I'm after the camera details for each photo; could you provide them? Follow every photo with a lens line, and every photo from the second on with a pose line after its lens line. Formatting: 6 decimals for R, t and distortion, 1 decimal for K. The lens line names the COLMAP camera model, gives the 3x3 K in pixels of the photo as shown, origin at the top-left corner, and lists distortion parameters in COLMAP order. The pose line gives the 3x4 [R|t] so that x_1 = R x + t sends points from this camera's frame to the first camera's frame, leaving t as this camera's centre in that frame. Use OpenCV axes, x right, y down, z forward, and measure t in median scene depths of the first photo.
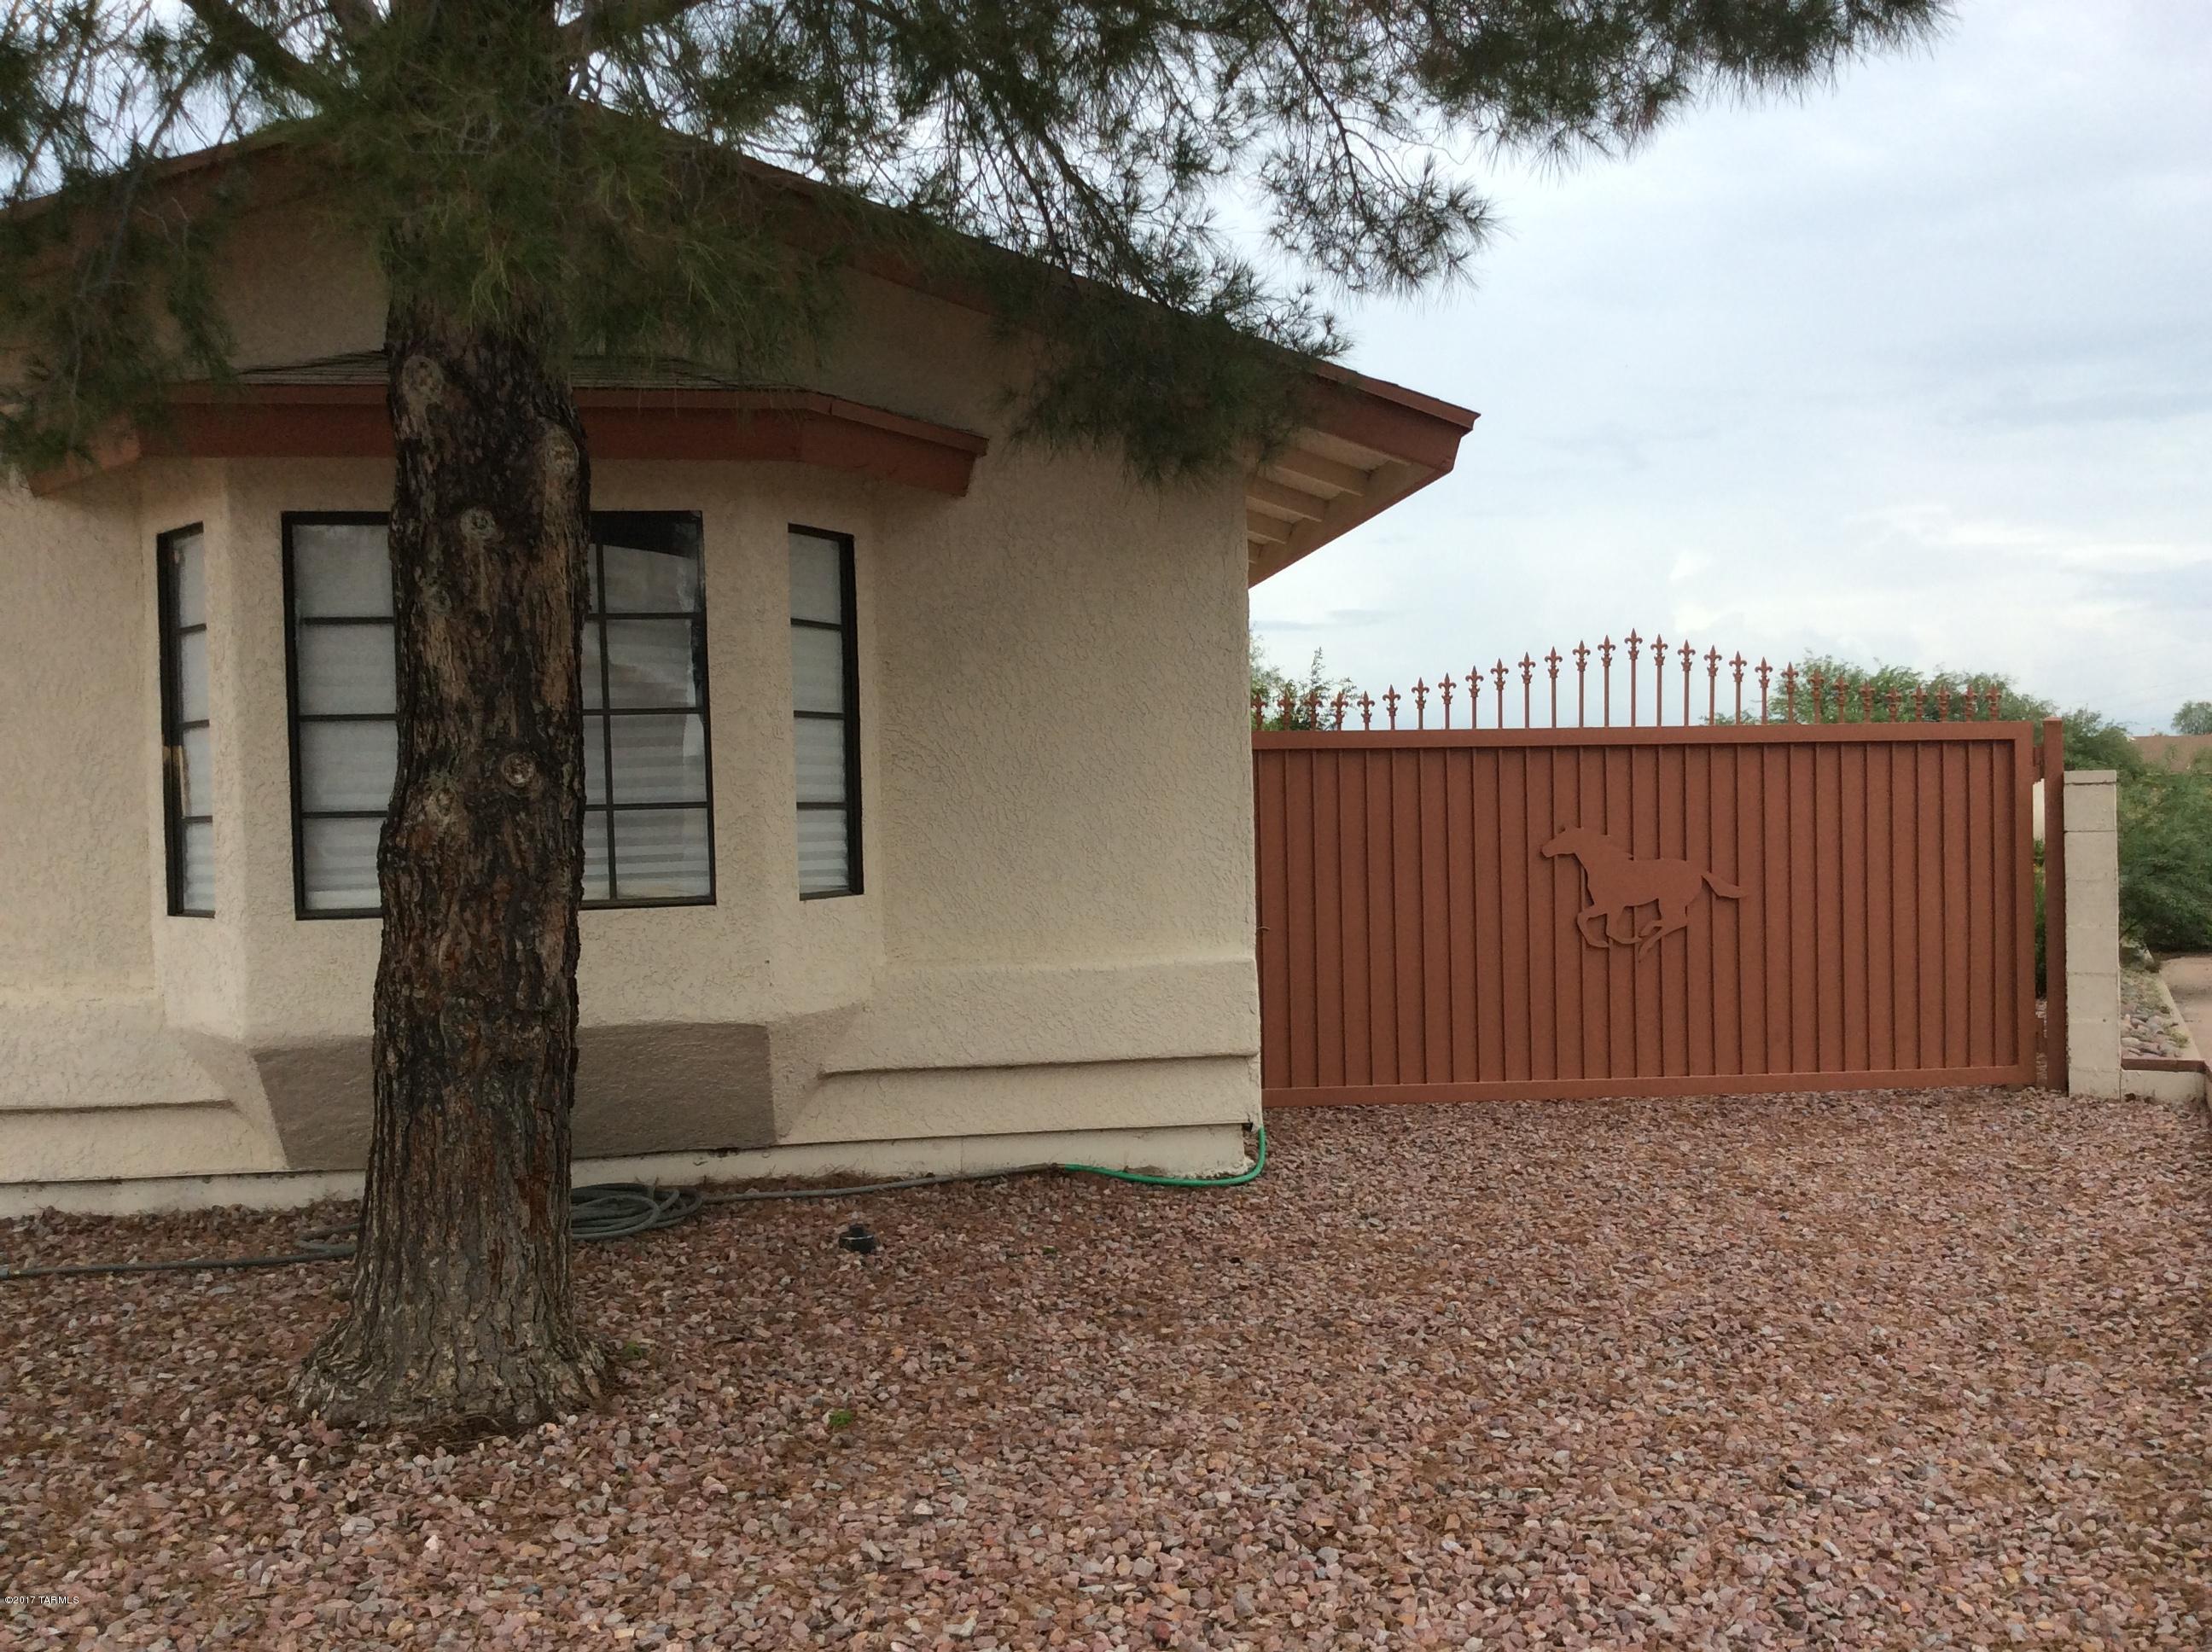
lens RADIAL K [[2023.2, 0, 1106.0], [0, 2023.2, 826.0], [0, 0, 1]] dist [0.130591, -0.279193]
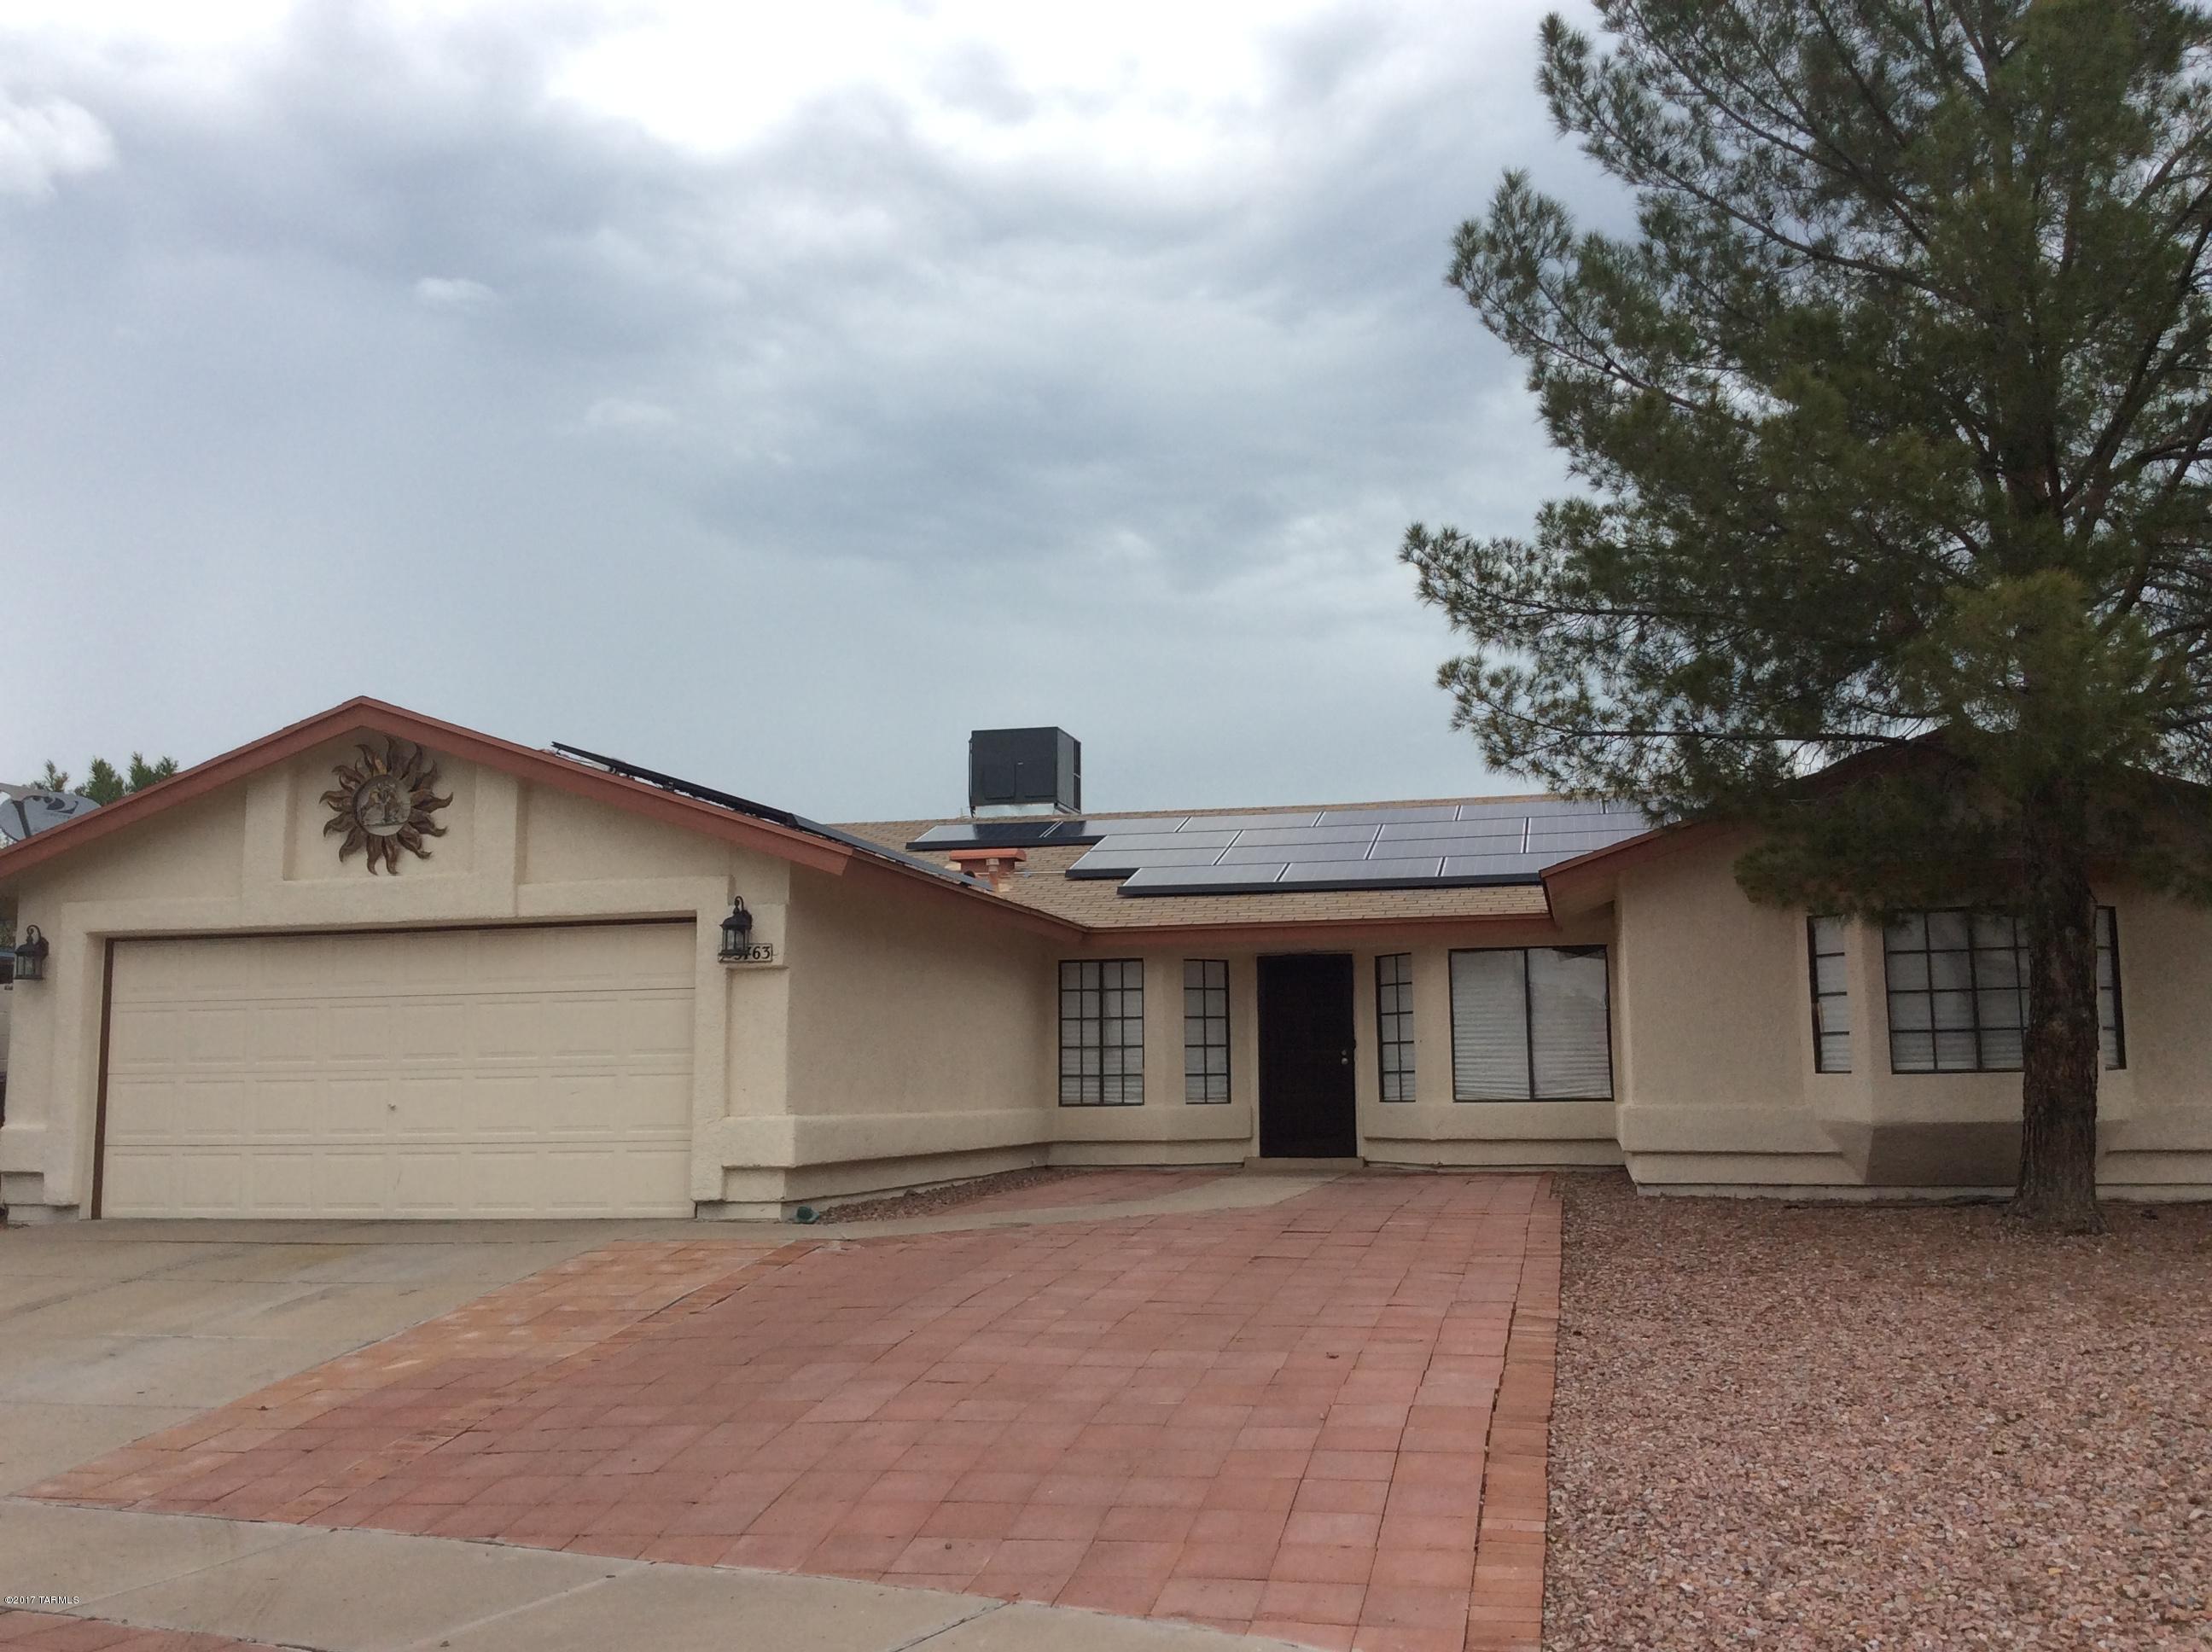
lens RADIAL K [[2023.2, 0, 1106.0], [0, 2023.2, 826.0], [0, 0, 1]] dist [0.130591, -0.279193]
pose [[0.930078, -0.034623, -0.365728, -0.341365], [-0.009123, 0.993065, -0.117214, 0.045351], [0.367250, 0.112355, 0.923311, -1.566834]]
